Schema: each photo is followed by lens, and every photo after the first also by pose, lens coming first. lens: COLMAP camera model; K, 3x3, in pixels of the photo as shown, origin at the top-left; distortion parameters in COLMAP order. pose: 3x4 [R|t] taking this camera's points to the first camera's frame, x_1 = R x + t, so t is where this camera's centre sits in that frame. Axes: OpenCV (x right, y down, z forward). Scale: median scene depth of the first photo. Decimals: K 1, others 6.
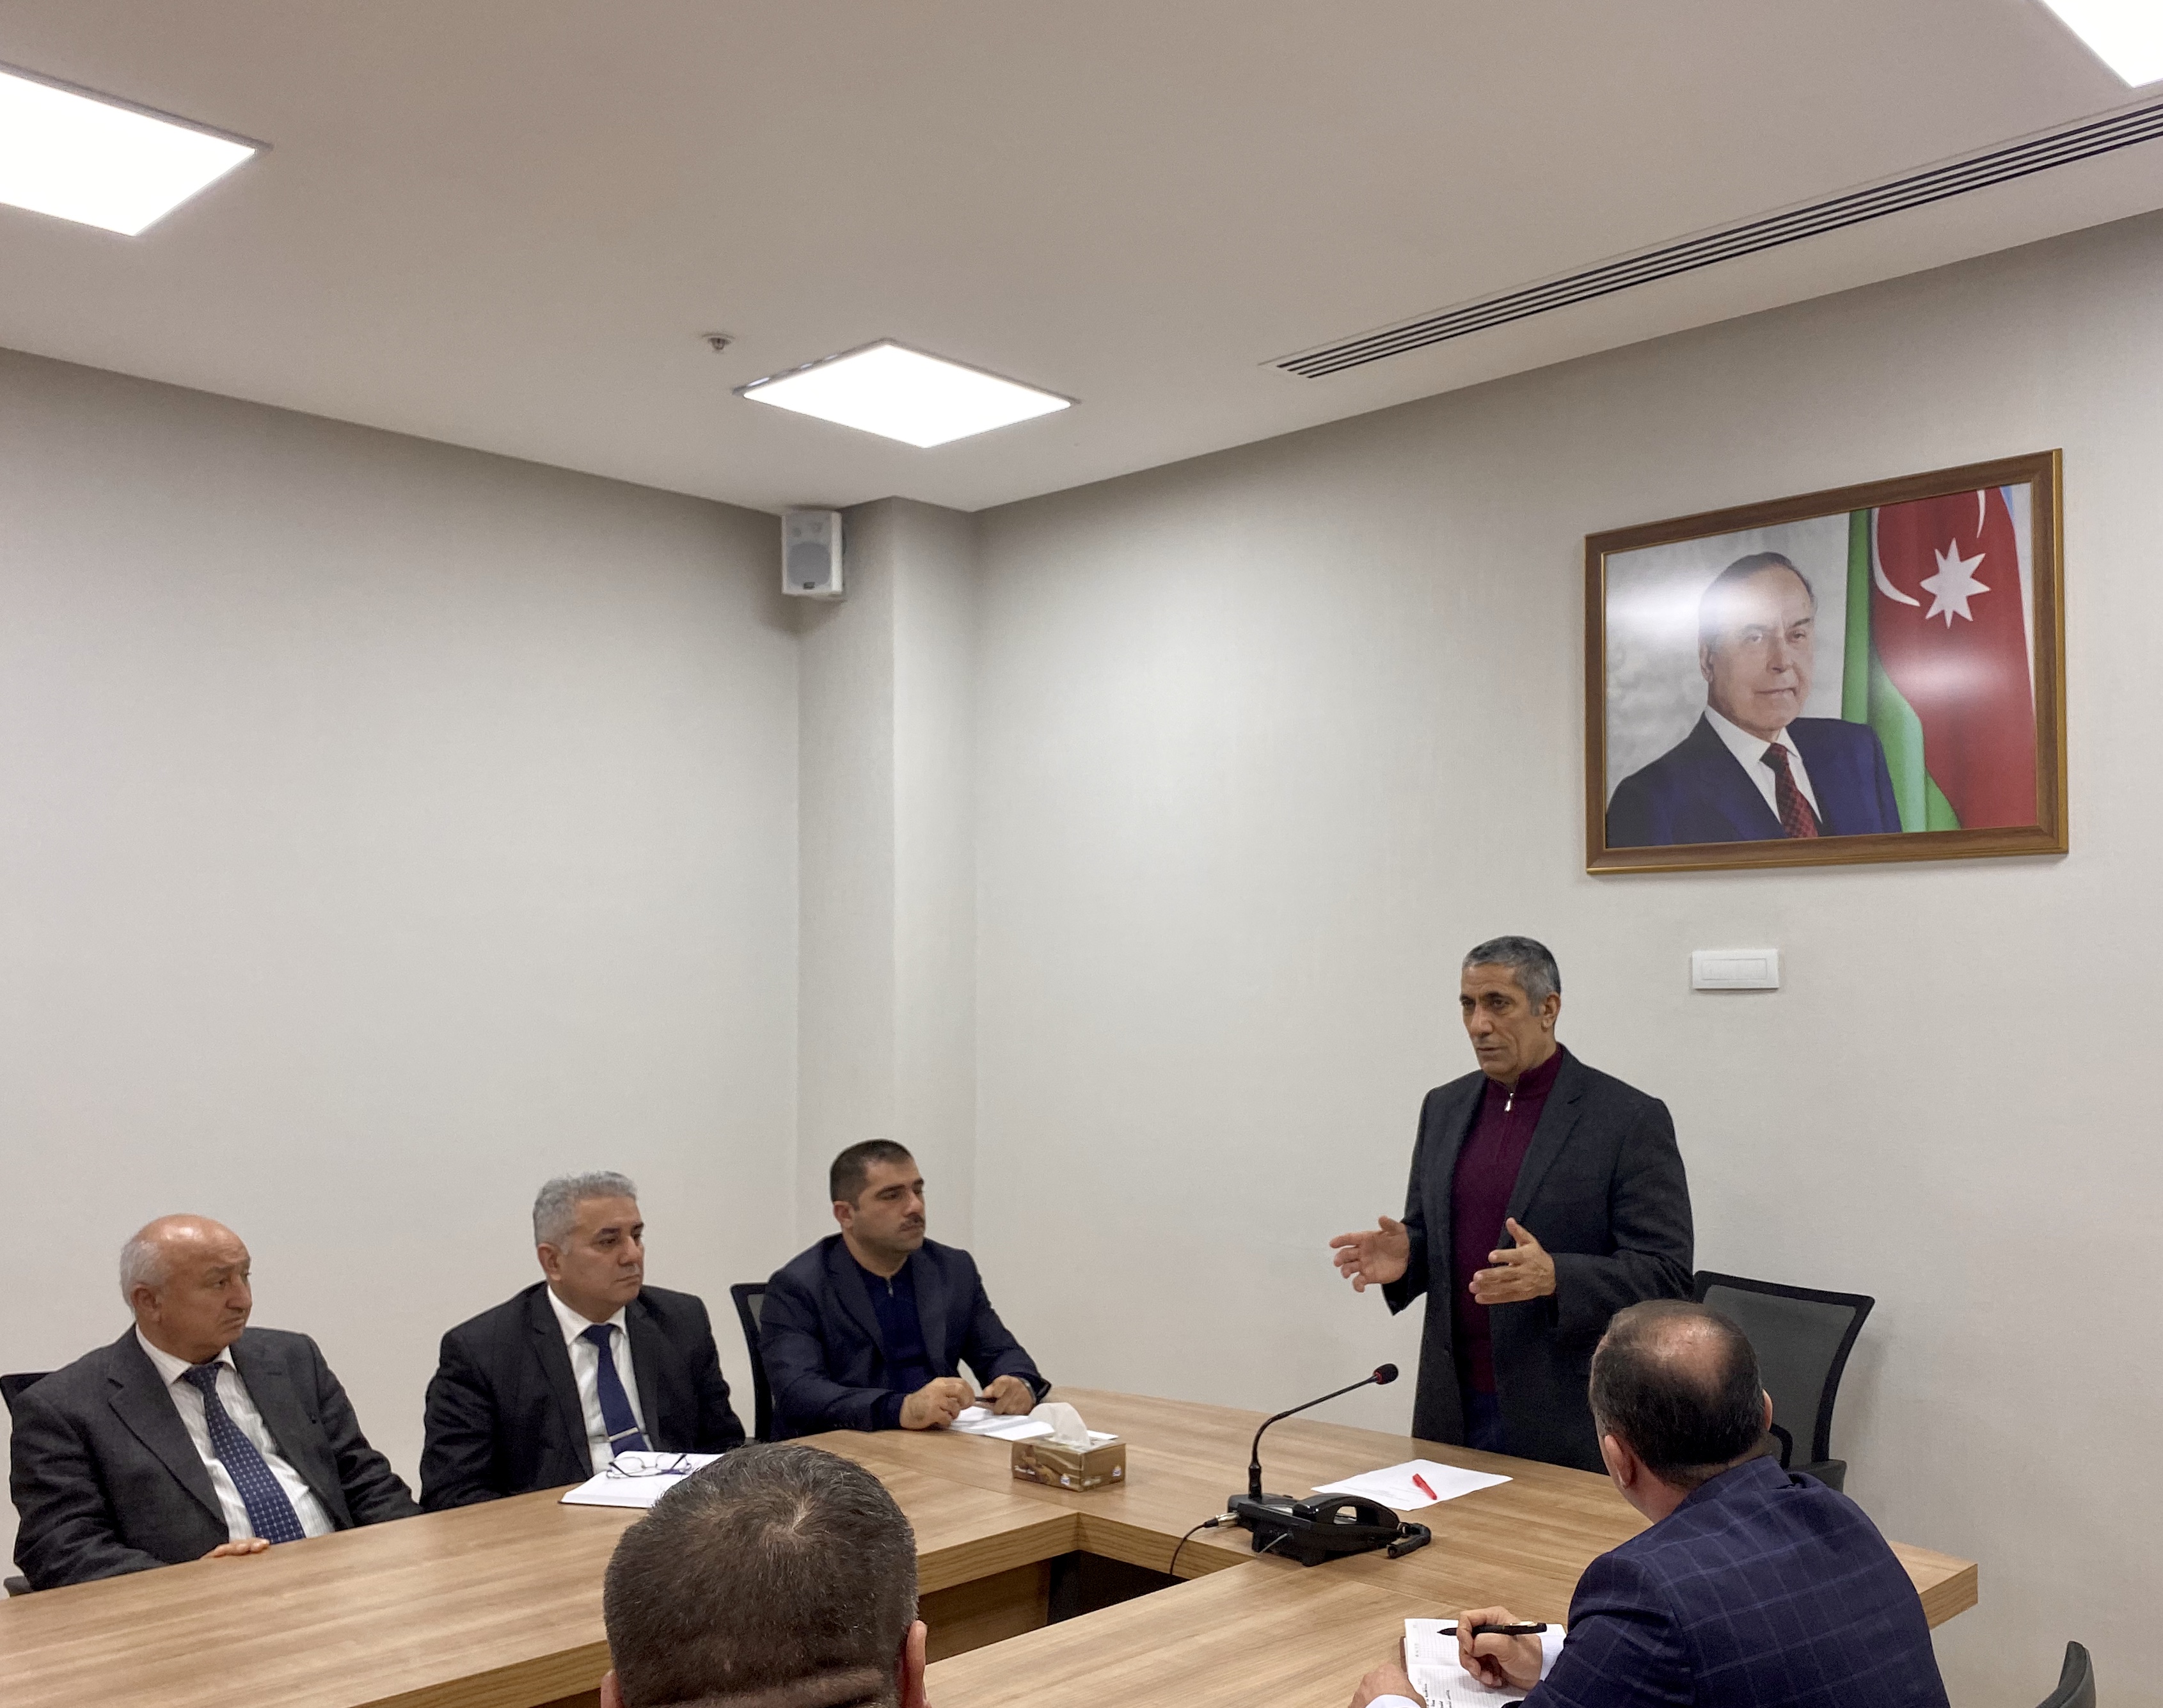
lens RADIAL K [[2120.5, 0, 1084.5], [0, 2120.5, 957.8], [0, 0, 1]] dist [0.047008, -0.253148]
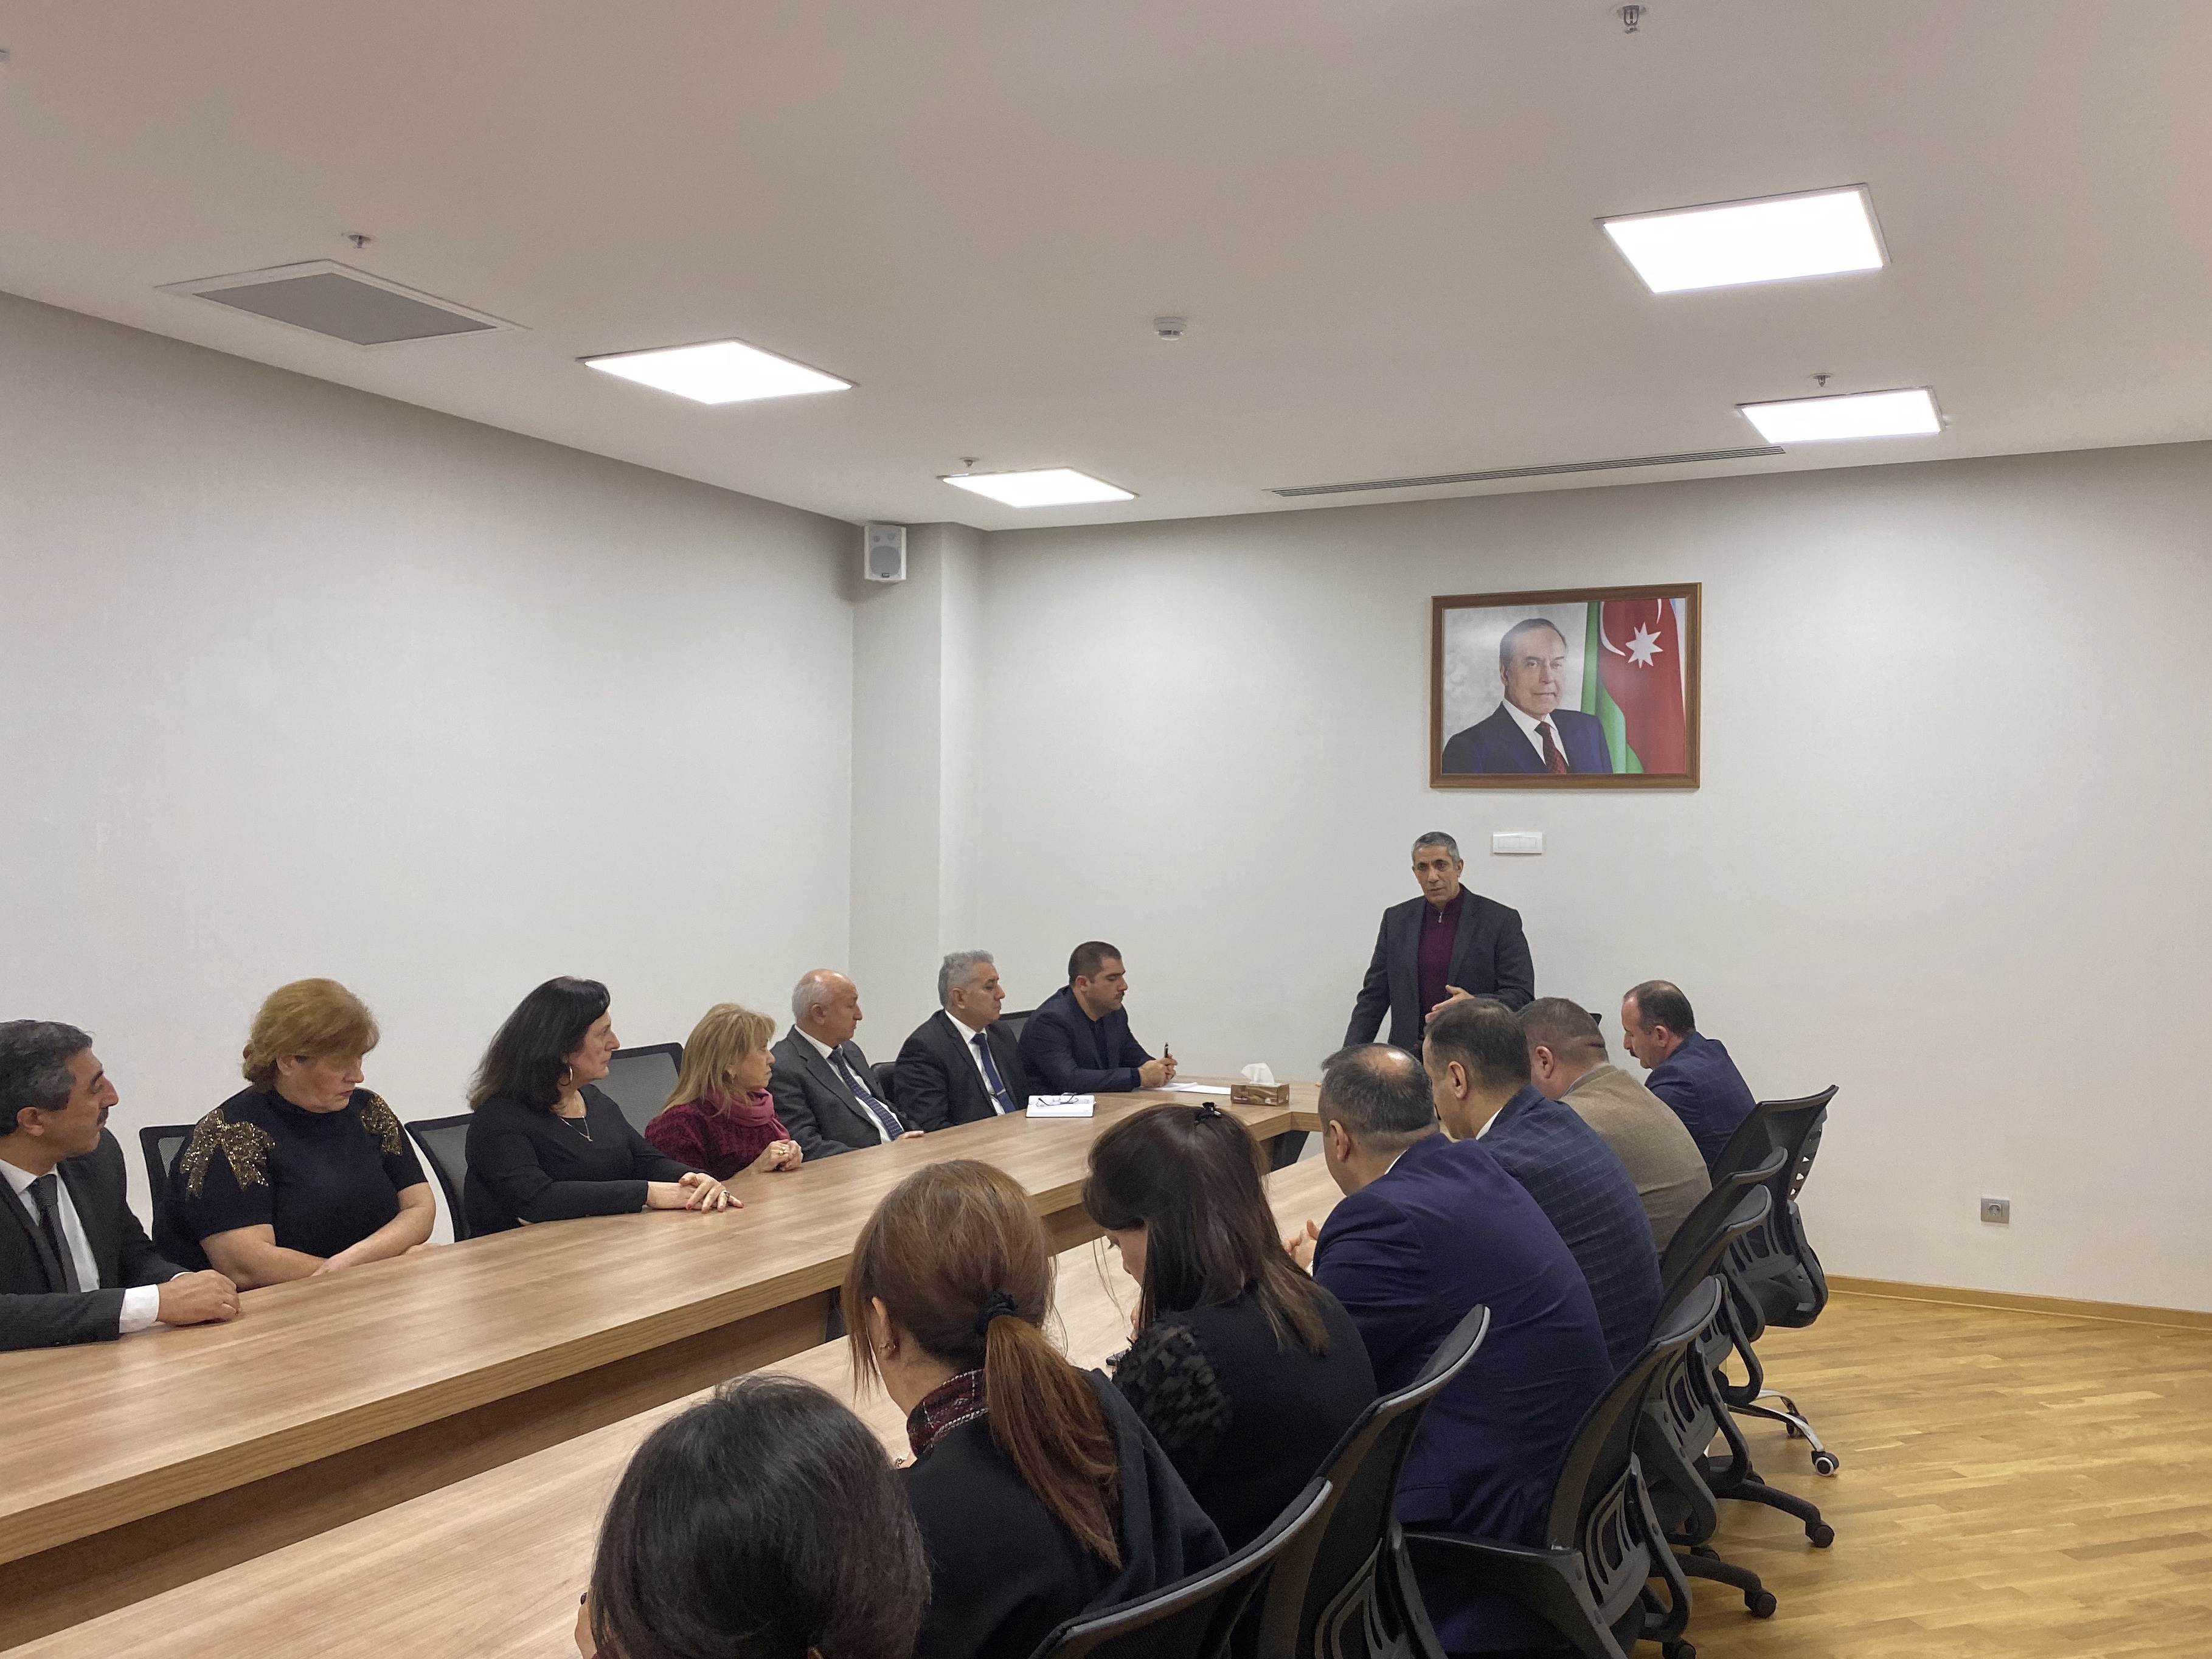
lens RADIAL K [[1991.0, 0, 1105.3], [0, 1991.0, 830.2], [0, 0, 1]] dist [-0.018187, -0.003238]
pose [[0.960992, 0.015282, 0.276154, -0.528245], [-0.018228, 0.999801, 0.008102, -0.013234], [-0.275975, -0.012820, 0.961079, -0.575086]]
